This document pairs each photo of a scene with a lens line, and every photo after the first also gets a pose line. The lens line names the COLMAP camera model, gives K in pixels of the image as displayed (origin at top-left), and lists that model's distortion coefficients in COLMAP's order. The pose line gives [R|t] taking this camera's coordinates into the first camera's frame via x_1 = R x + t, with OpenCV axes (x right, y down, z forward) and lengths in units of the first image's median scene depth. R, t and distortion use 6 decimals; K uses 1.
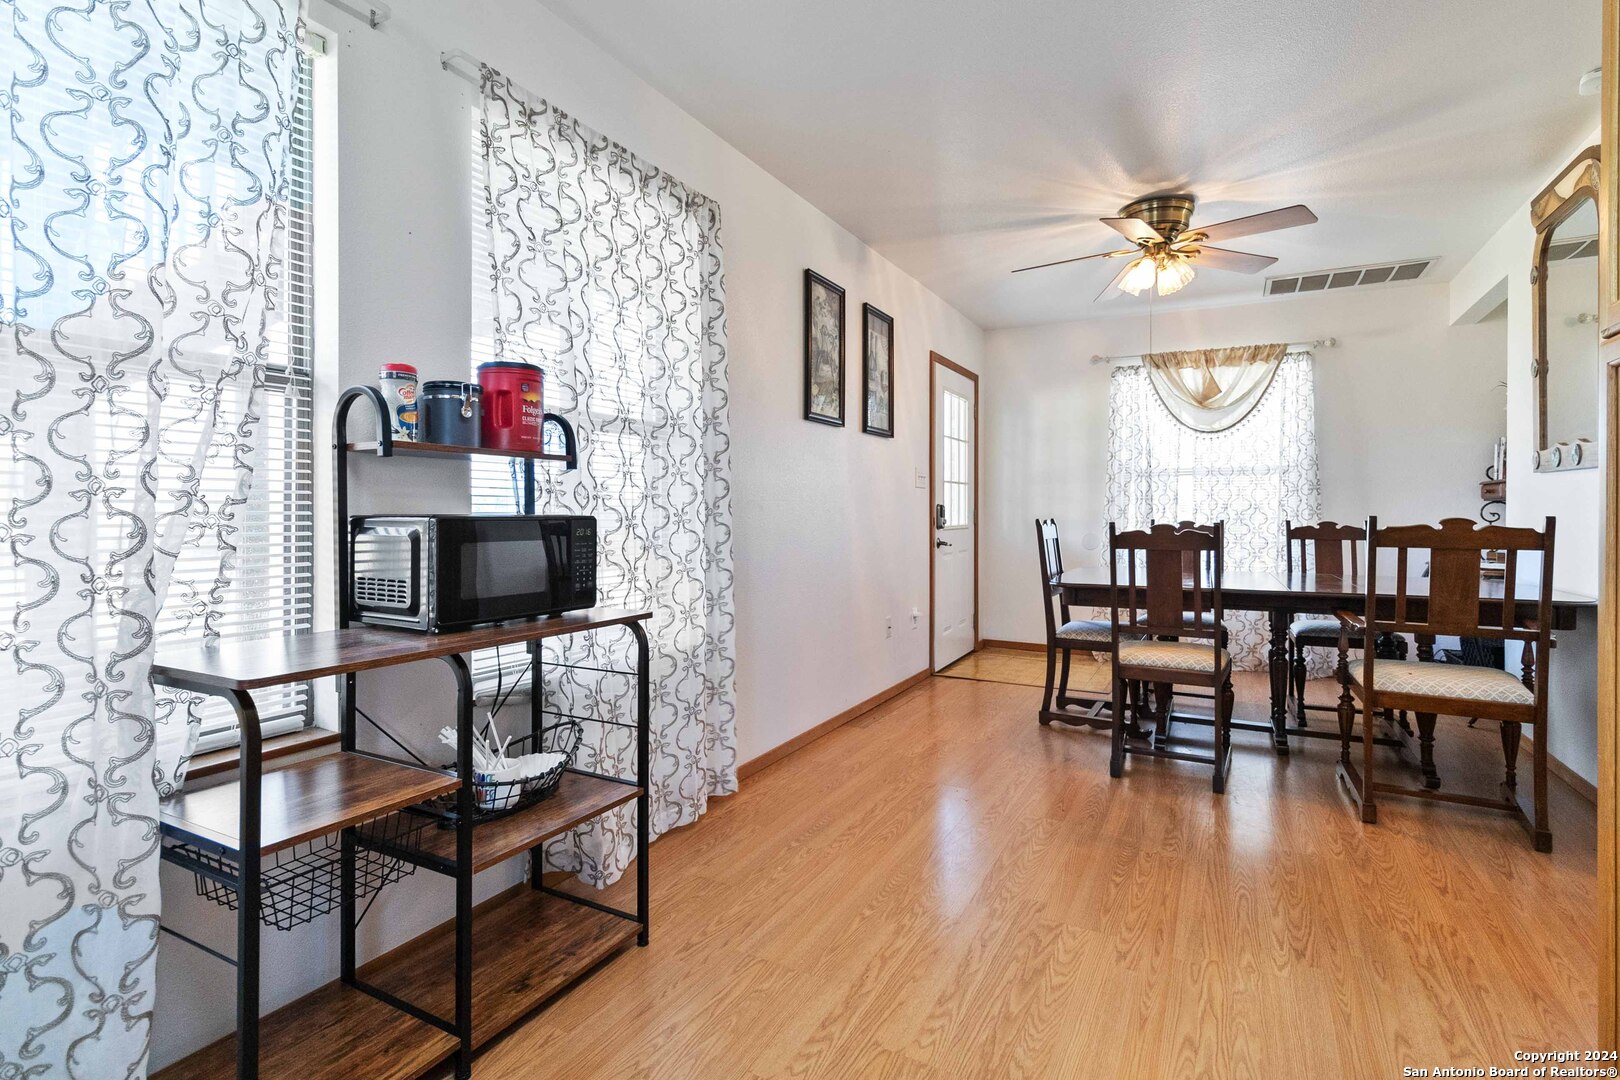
lens RADIAL K [[757.2, 0, 822.4], [0, 757.2, 519.1], [0, 0, 1]] dist [0.000220, 0.000040]
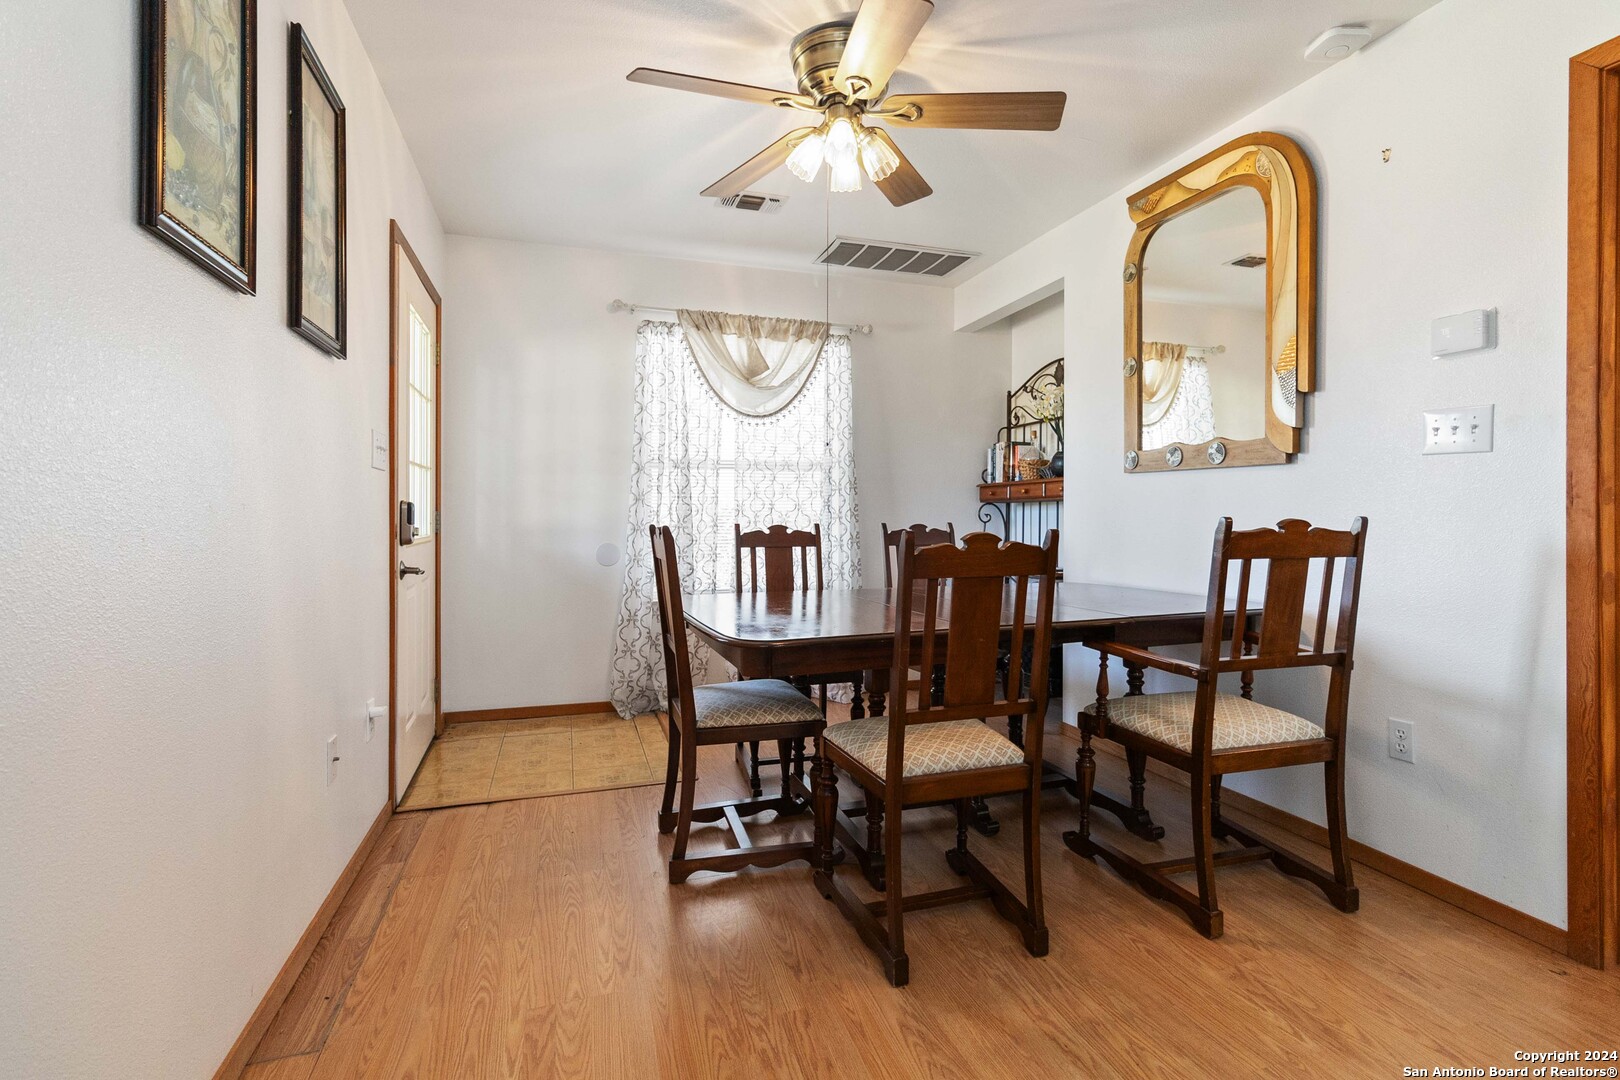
lens RADIAL K [[761.9, 0, 811.9], [0, 761.9, 513.0], [0, 0, 1]] dist [-0.001102, 0.000234]
pose [[0.694748, 0.000020, 0.719253, -0.039971], [0.009912, 0.999905, -0.009602, -0.002179], [-0.719185, 0.013800, 0.694681, 0.394876]]
